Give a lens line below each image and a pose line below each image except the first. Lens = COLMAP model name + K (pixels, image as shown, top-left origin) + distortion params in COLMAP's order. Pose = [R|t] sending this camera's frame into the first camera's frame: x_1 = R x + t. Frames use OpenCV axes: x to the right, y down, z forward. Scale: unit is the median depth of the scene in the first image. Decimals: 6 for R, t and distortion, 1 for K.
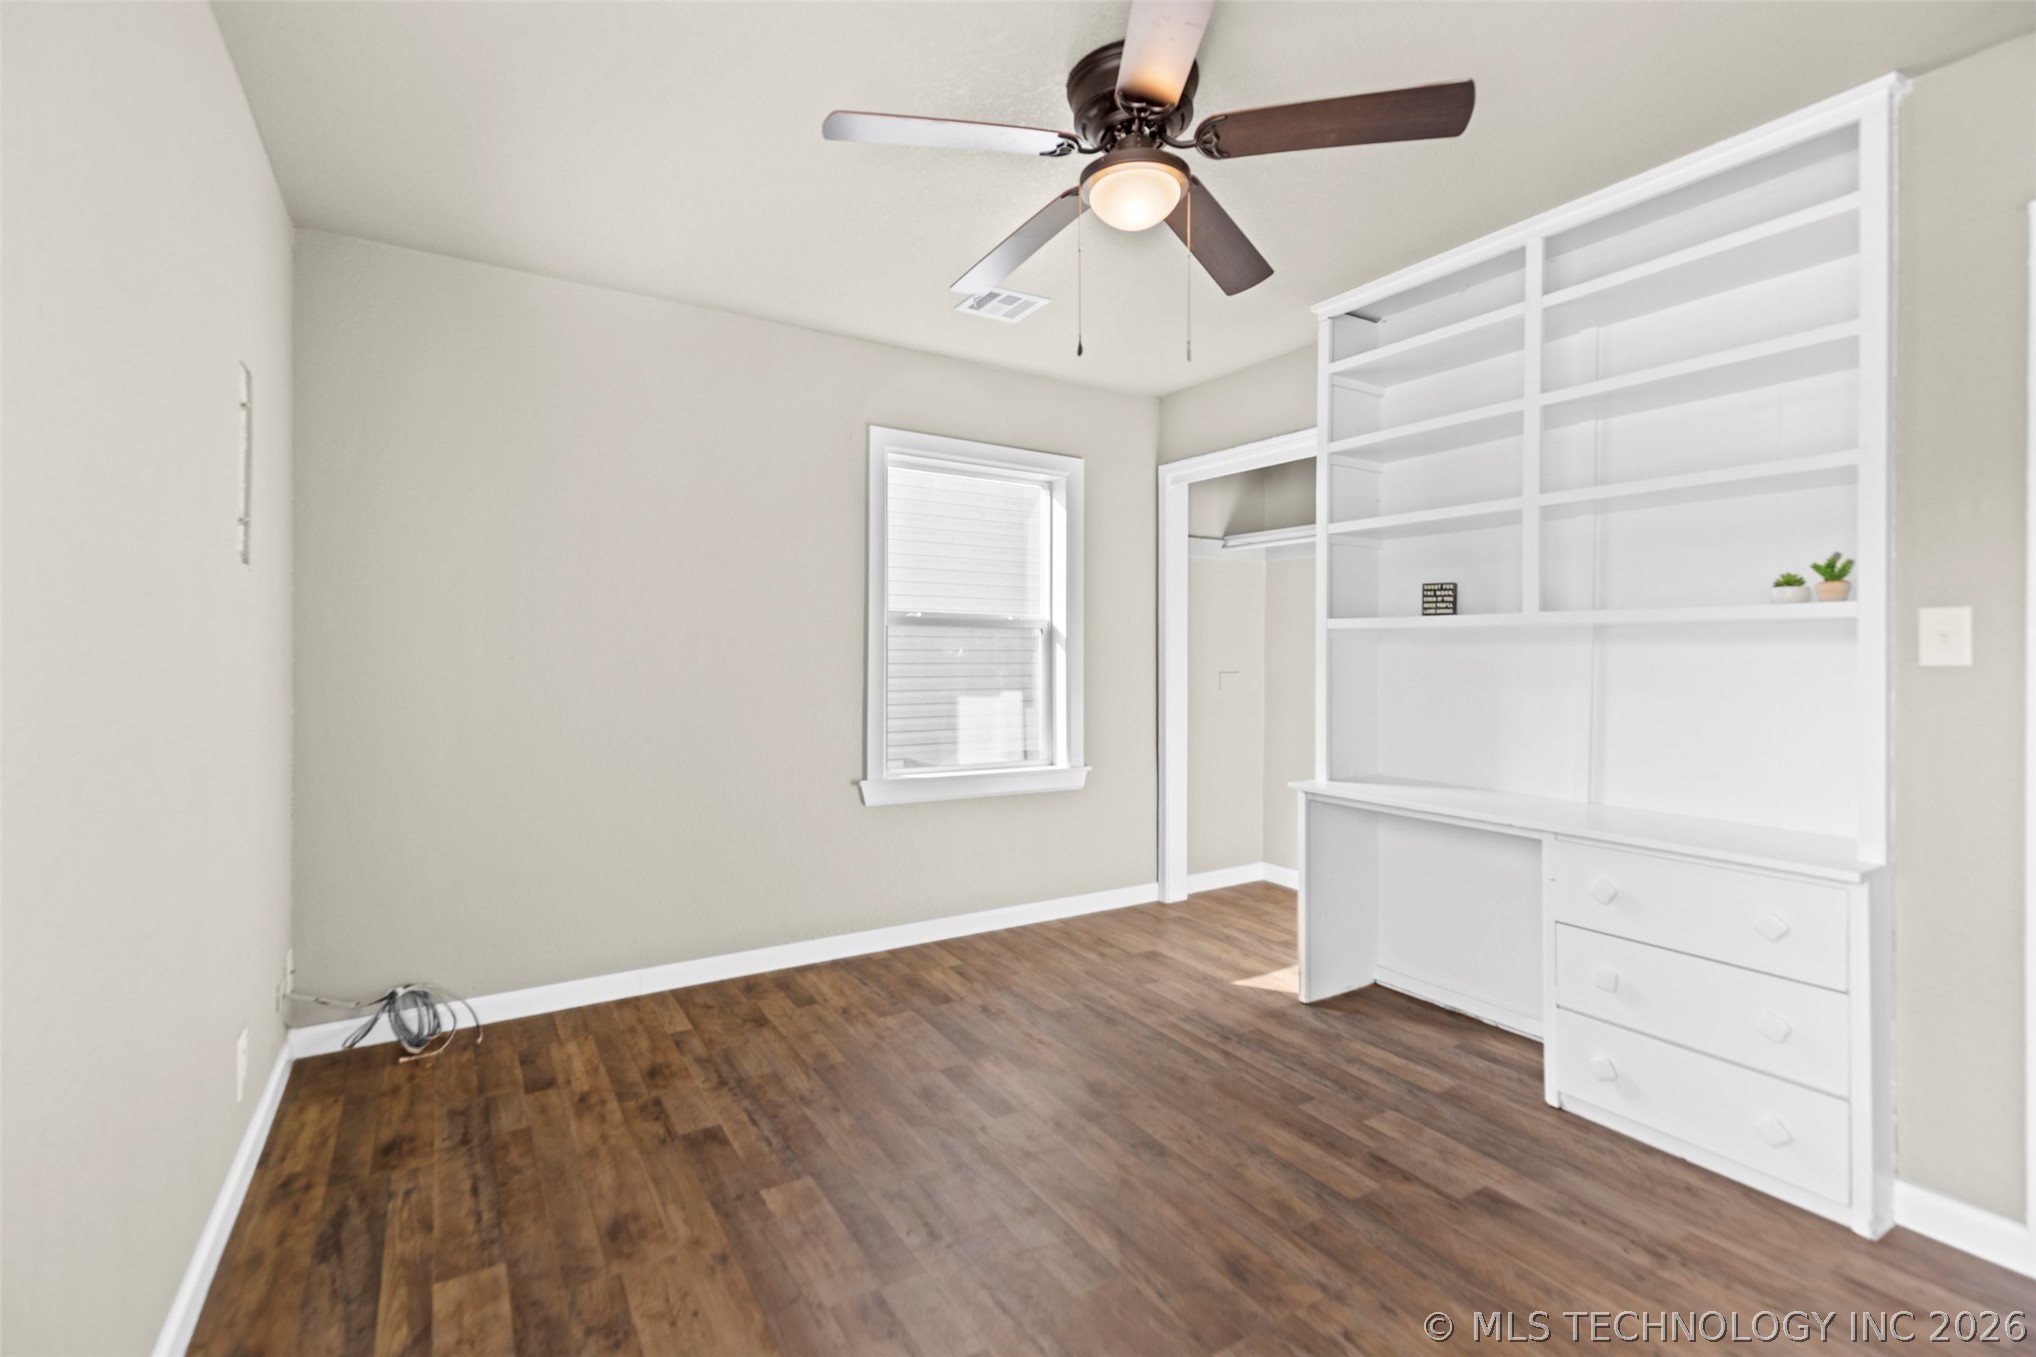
lens RADIAL K [[926.1, 0, 1012.1], [0, 926.1, 654.5], [0, 0, 1]] dist [0.011638, -0.000633]
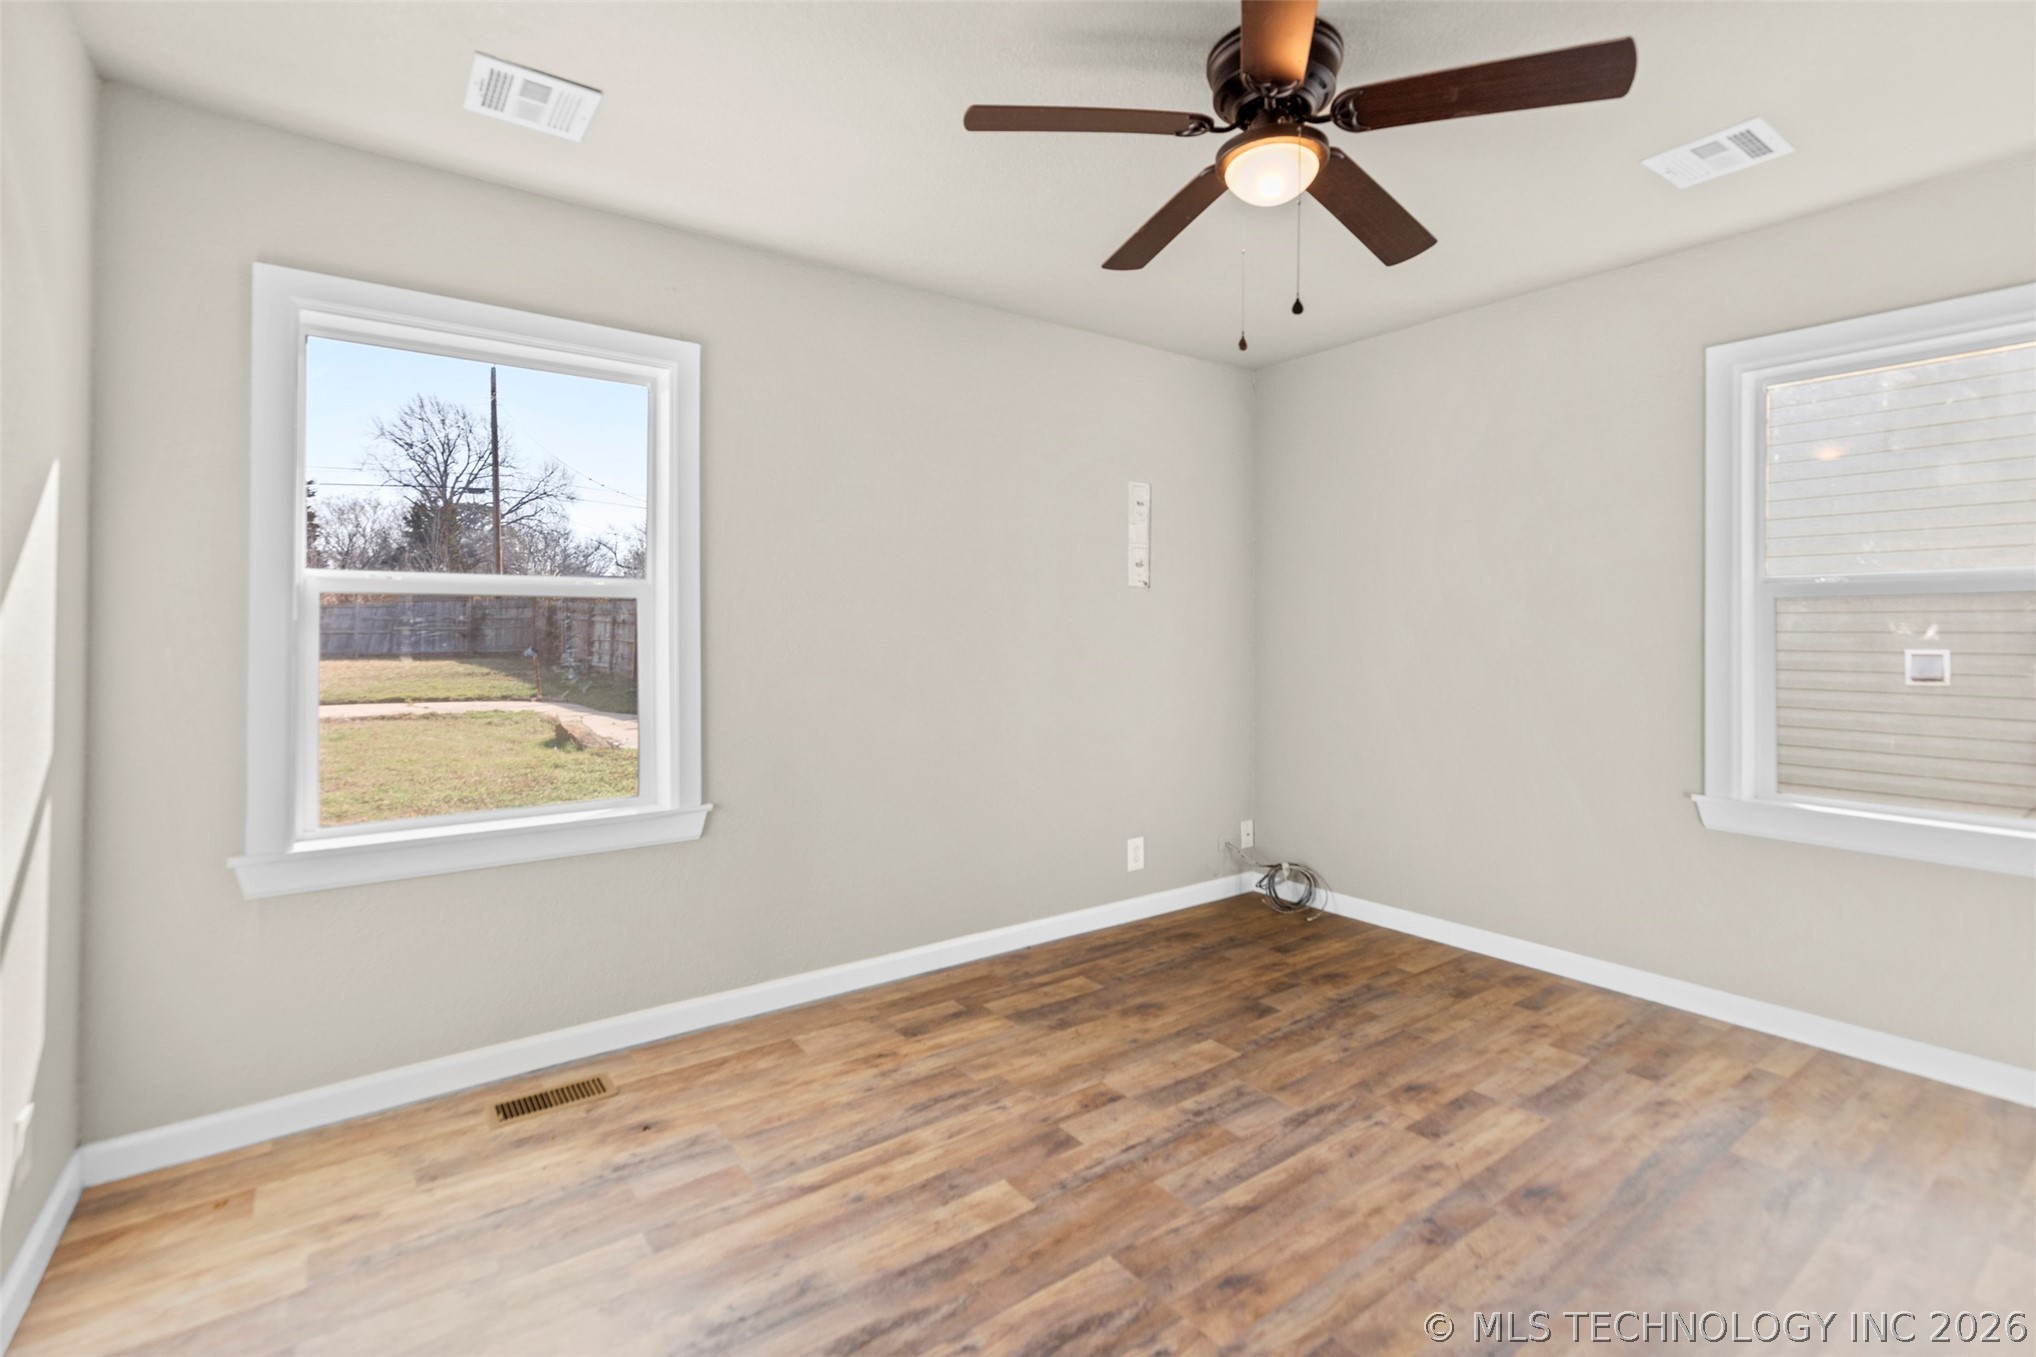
lens RADIAL K [[915.2, 0, 1019.4], [0, 915.2, 639.6], [0, 0, 1]] dist [-0.001261, -0.000289]
pose [[0.094170, 0.000243, -0.995556, 0.797029], [-0.008494, 0.999964, -0.000559, 0.010410], [0.995520, 0.008509, 0.094169, 0.483596]]
